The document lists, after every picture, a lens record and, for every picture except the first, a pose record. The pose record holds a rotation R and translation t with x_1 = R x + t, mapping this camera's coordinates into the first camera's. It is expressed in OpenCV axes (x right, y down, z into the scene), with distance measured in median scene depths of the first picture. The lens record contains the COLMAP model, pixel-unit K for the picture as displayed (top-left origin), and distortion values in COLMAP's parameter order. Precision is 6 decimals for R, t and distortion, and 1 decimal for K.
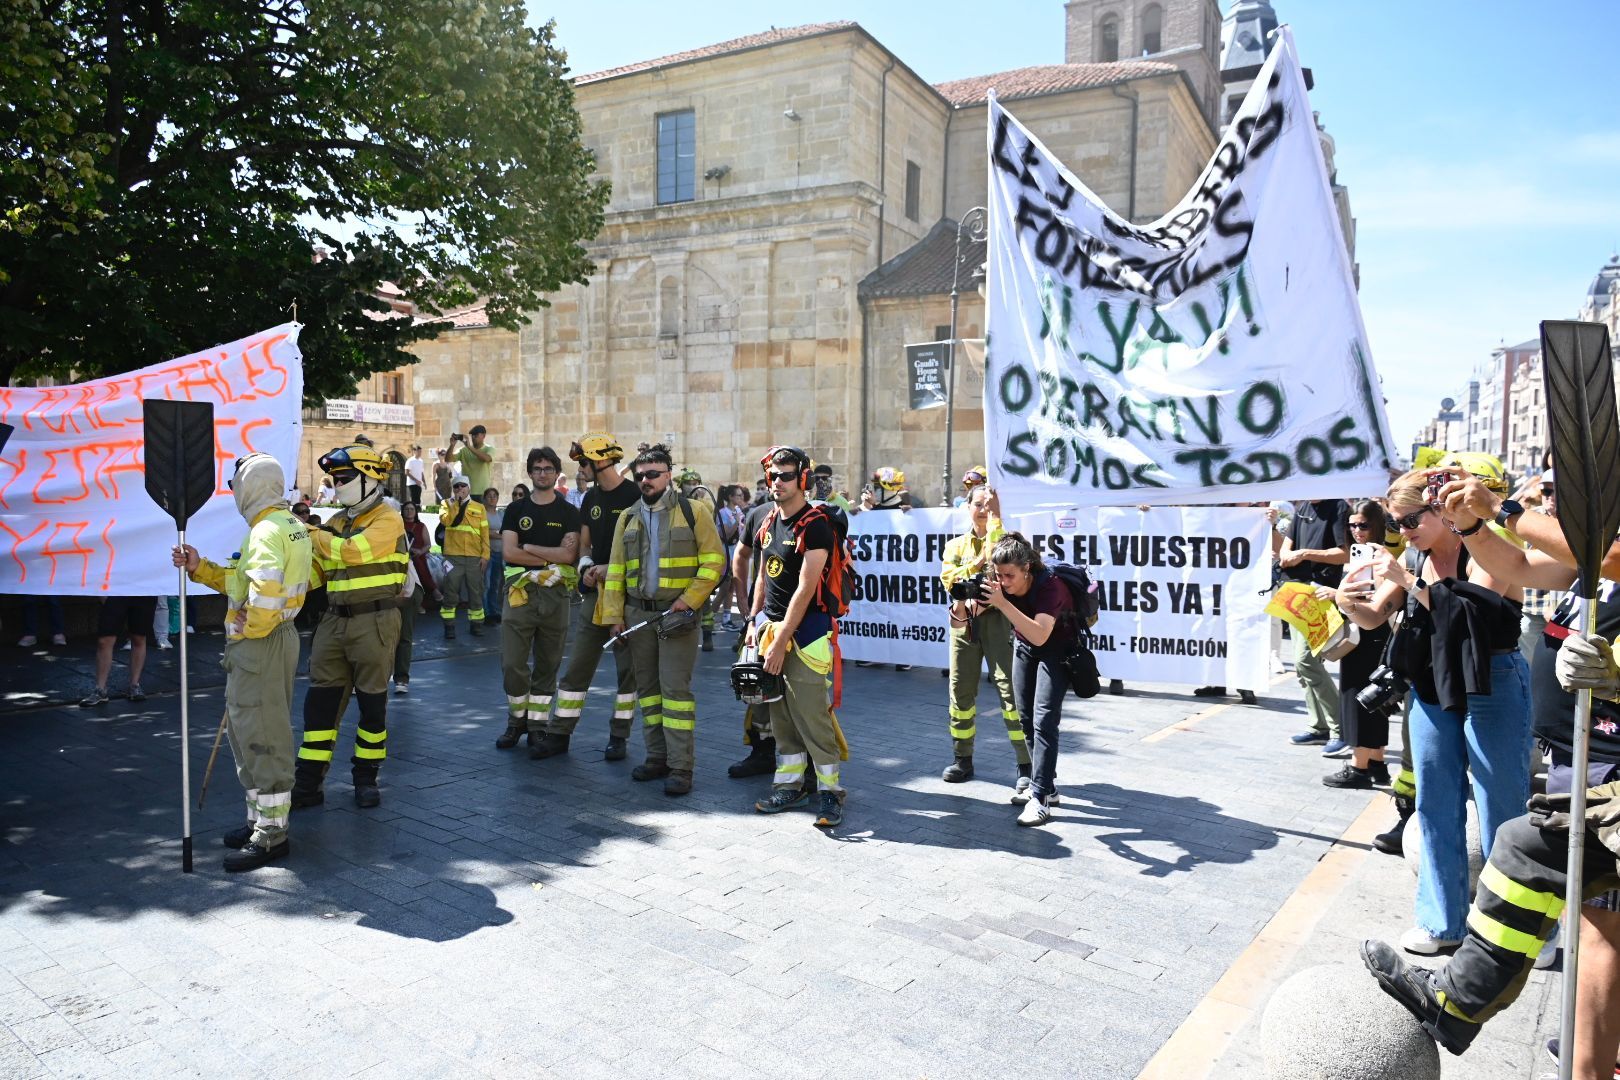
lens RADIAL K [[1086.0, 0, 816.1], [0, 1086.0, 542.2], [0, 0, 1]] dist [0.007142, -0.007401]
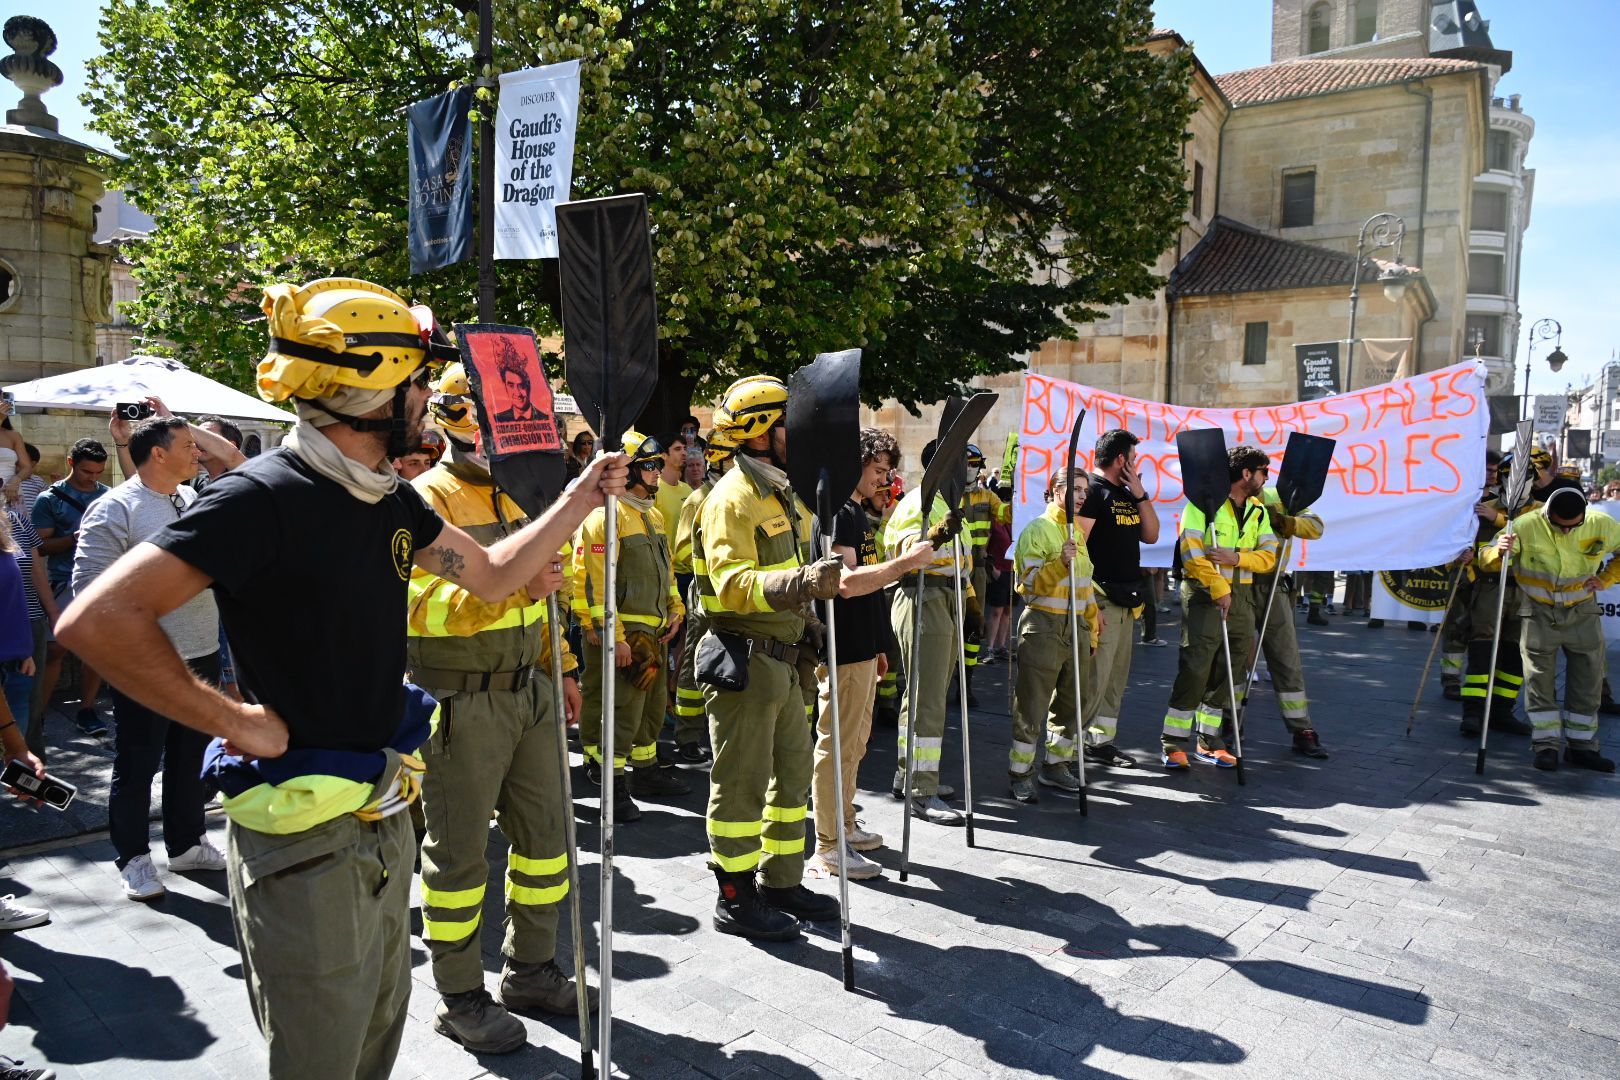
lens RADIAL K [[1086.0, 0, 818.2], [0, 1086.0, 542.4], [0, 0, 1]] dist [0.007142, -0.007401]
pose [[0.997549, 0.003717, -0.069870, -0.213334], [-0.002954, 0.999935, 0.011020, 0.000507], [0.069906, -0.010787, 0.997495, -0.062062]]
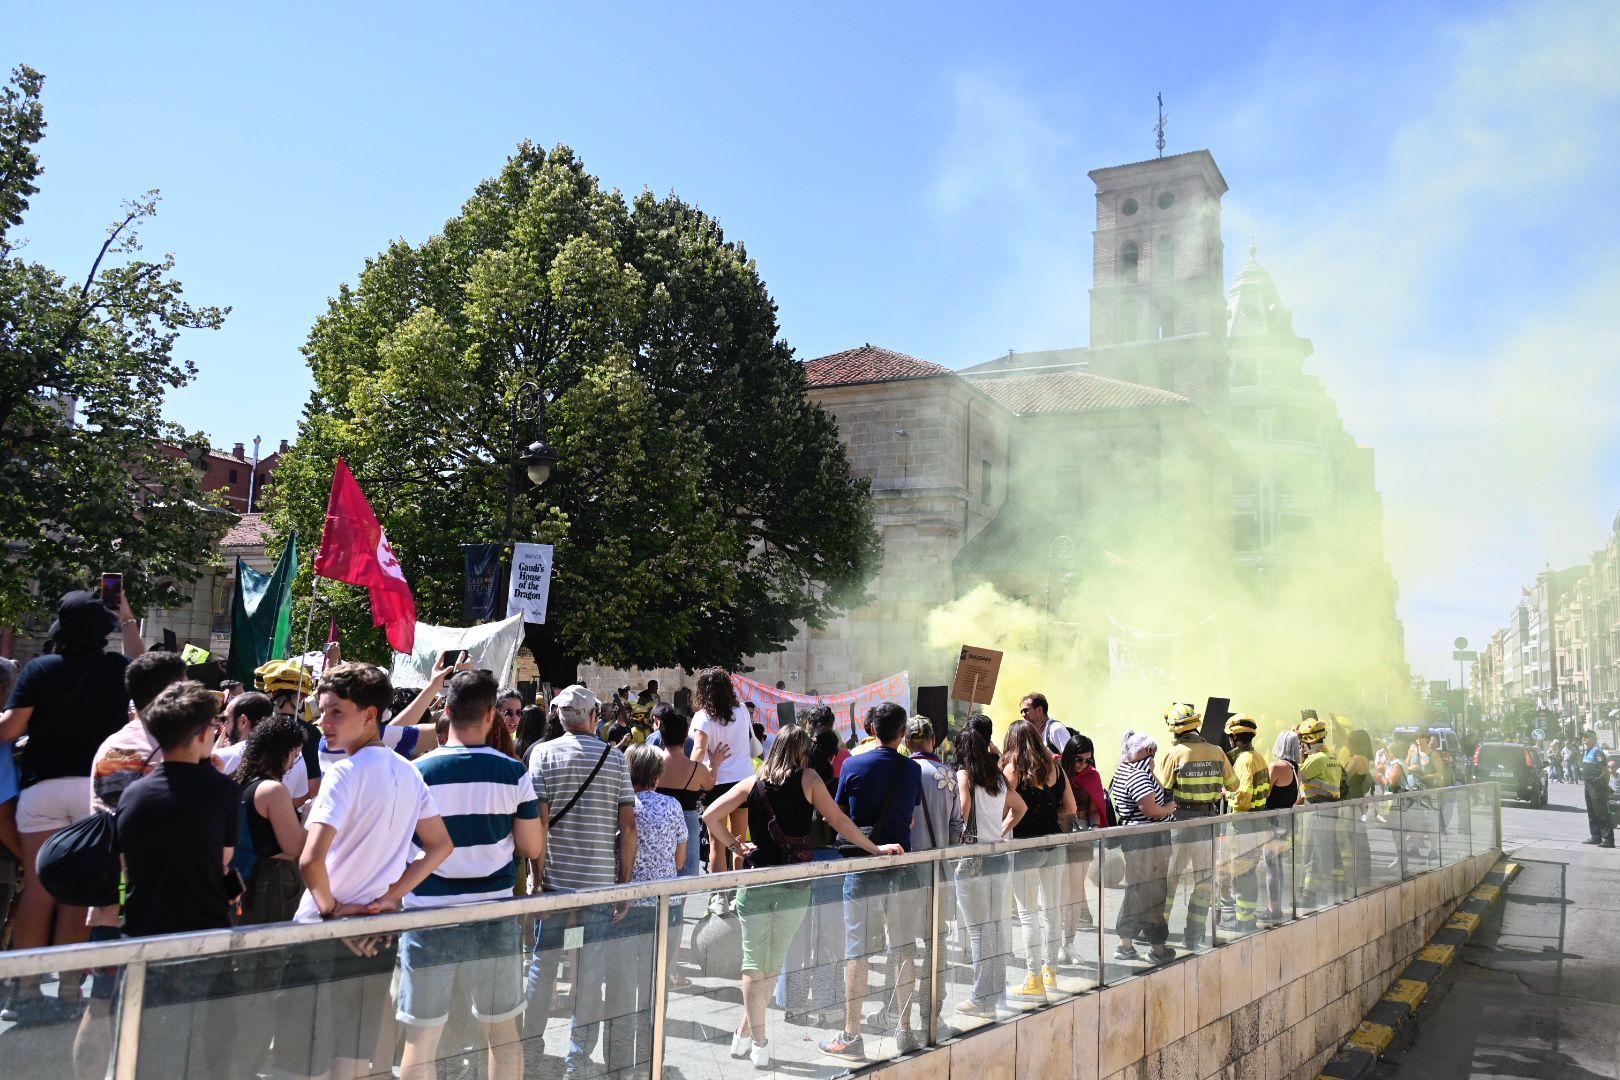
lens RADIAL K [[1291.8, 0, 812.7], [0, 1291.8, 543.0], [0, 0, 1]] dist [0.010299, 0.002756]
pose [[0.999426, 0.020976, 0.026605, -0.163687], [-0.015916, 0.983929, -0.177847, 0.017337], [-0.029908, 0.177321, 0.983698, -0.497000]]
